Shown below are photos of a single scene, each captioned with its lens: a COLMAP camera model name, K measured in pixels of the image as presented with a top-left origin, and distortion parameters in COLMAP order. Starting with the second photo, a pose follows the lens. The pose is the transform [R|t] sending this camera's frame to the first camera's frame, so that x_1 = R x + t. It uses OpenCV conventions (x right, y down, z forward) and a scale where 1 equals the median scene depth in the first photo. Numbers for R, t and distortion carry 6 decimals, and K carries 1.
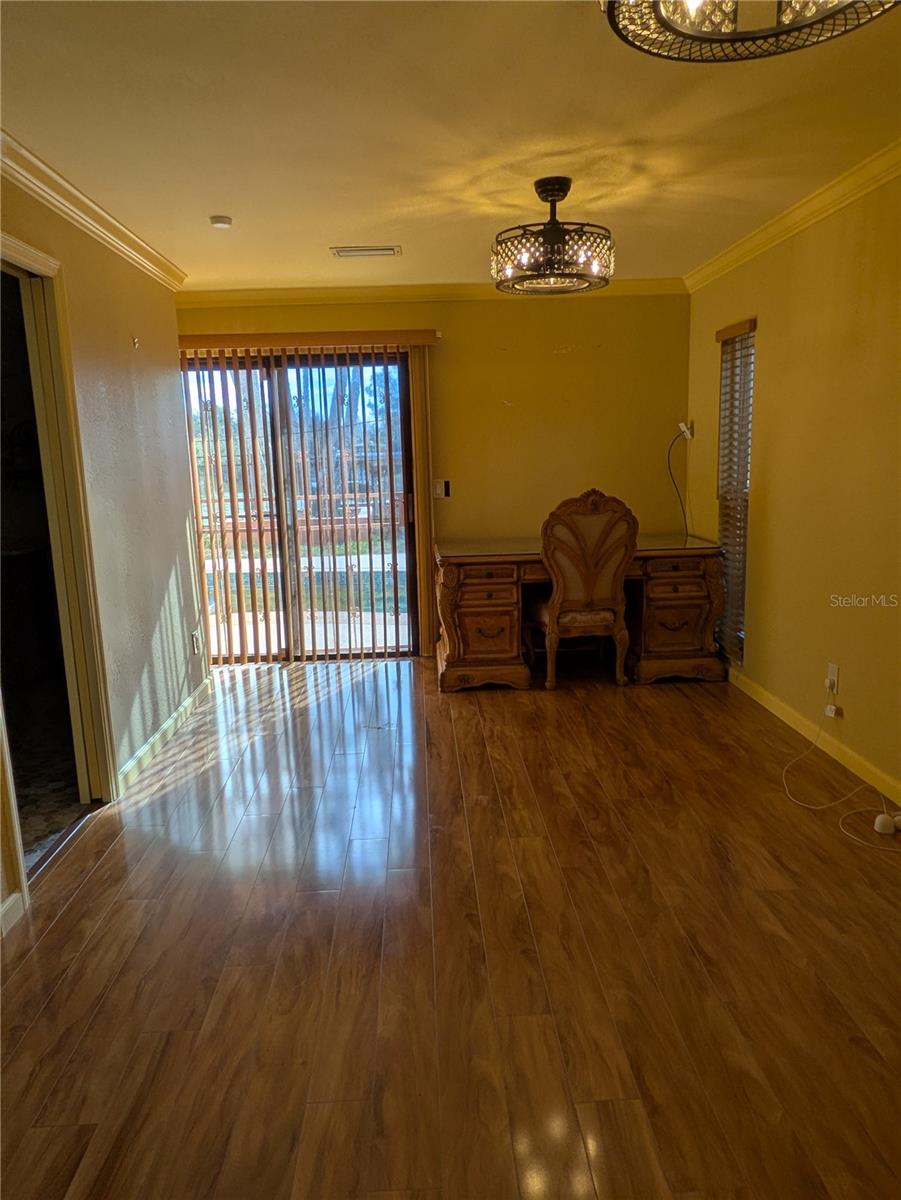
lens RADIAL K [[813.1, 0, 444.4], [0, 813.1, 598.5], [0, 0, 1]] dist [0.018585, -0.028065]
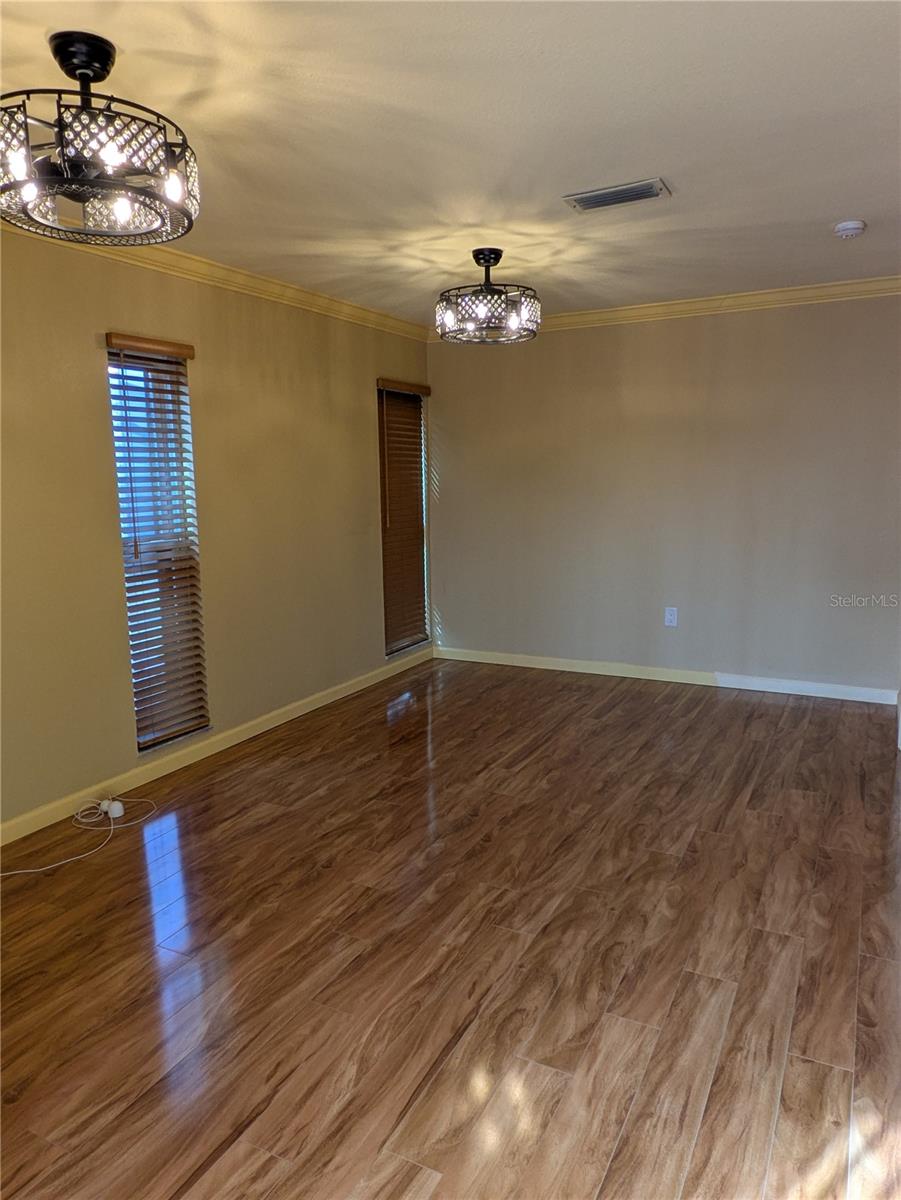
lens RADIAL K [[813.1, 0, 444.4], [0, 813.1, 598.5], [0, 0, 1]] dist [0.018585, -0.028065]
pose [[-0.863631, -0.029693, 0.503250, -0.282507], [0.140136, 0.944780, 0.296232, -0.183343], [-0.484256, 0.326358, -0.811780, 1.020507]]
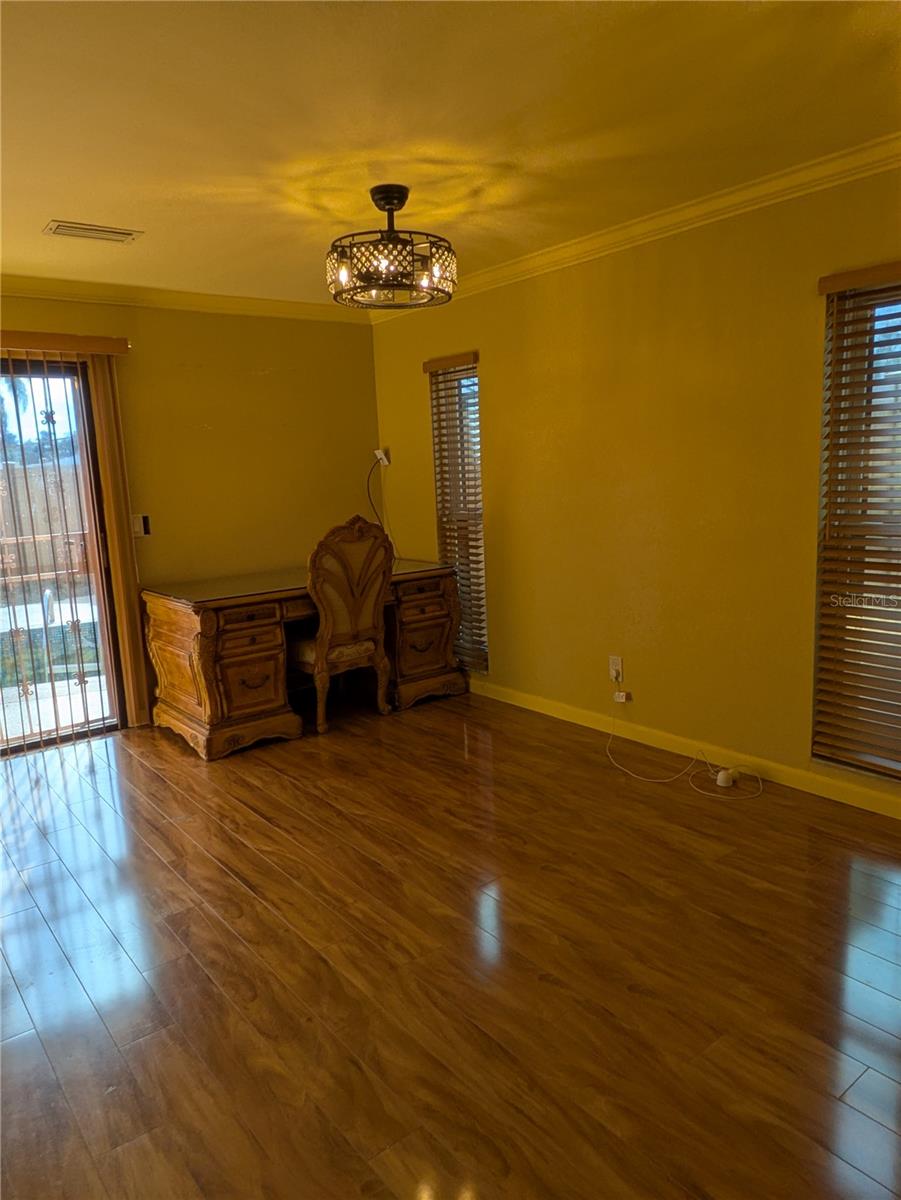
lens RADIAL K [[813.1, 0, 444.4], [0, 813.1, 598.5], [0, 0, 1]] dist [0.018585, -0.028065]
pose [[0.809653, -0.099949, 0.578336, -0.283268], [0.125392, 0.992099, -0.004089, -0.019257], [-0.573357, 0.075829, 0.815789, 0.155648]]
